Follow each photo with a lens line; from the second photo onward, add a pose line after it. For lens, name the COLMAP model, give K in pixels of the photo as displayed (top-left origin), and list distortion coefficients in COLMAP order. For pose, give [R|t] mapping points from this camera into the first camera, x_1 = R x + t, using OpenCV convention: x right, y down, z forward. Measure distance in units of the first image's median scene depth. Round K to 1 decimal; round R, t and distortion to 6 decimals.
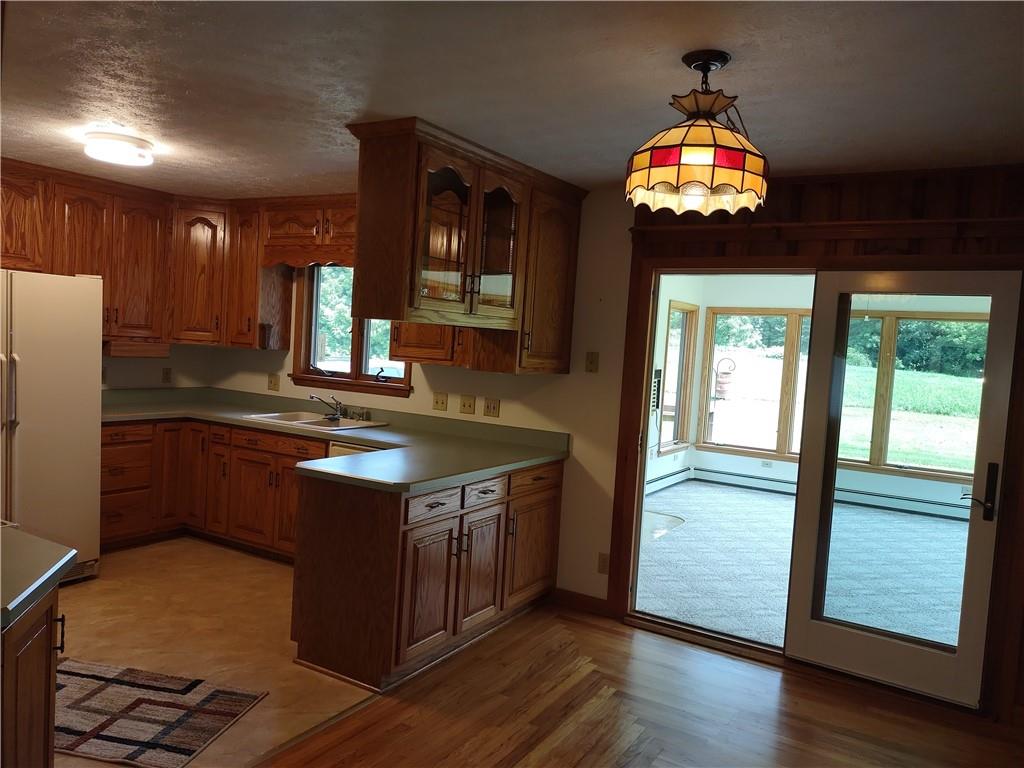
lens RADIAL K [[739.6, 0, 509.6], [0, 739.6, 383.2], [0, 0, 1]] dist [0.040448, -0.051174]
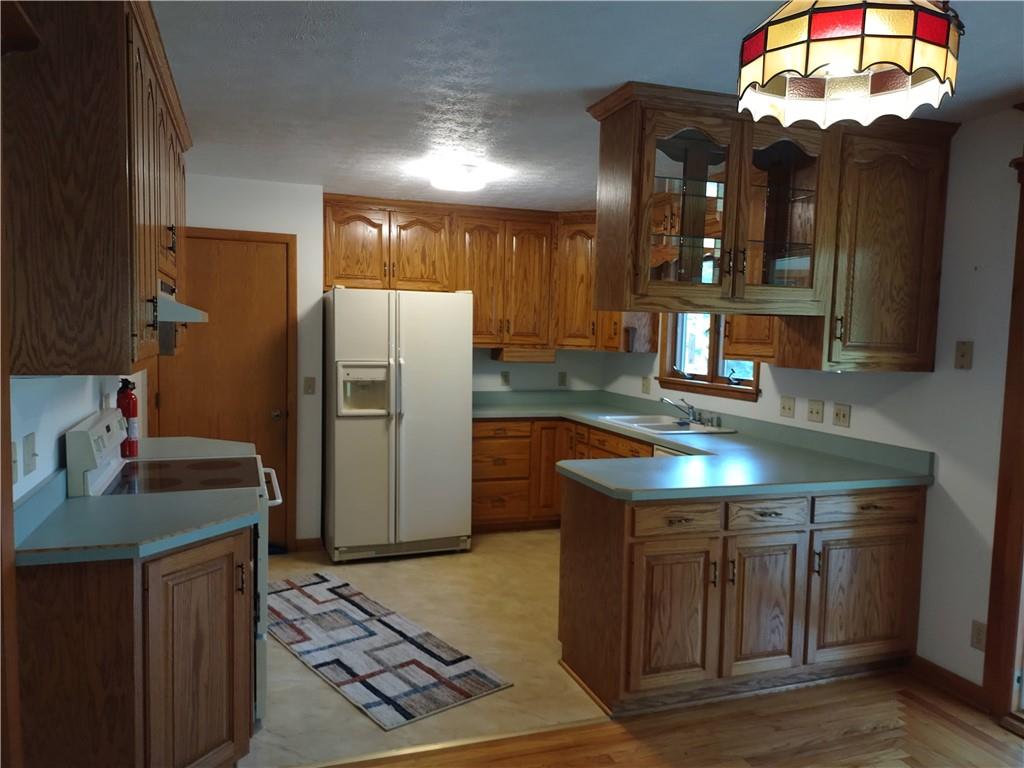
lens RADIAL K [[739.6, 0, 518.2], [0, 739.6, 386.6], [0, 0, 1]] dist [0.040448, -0.051174]
pose [[0.777479, 0.003633, -0.628898, 0.239185], [-0.010713, 0.999915, -0.007467, 0.013000], [0.628817, 0.012543, 0.777452, 0.160124]]
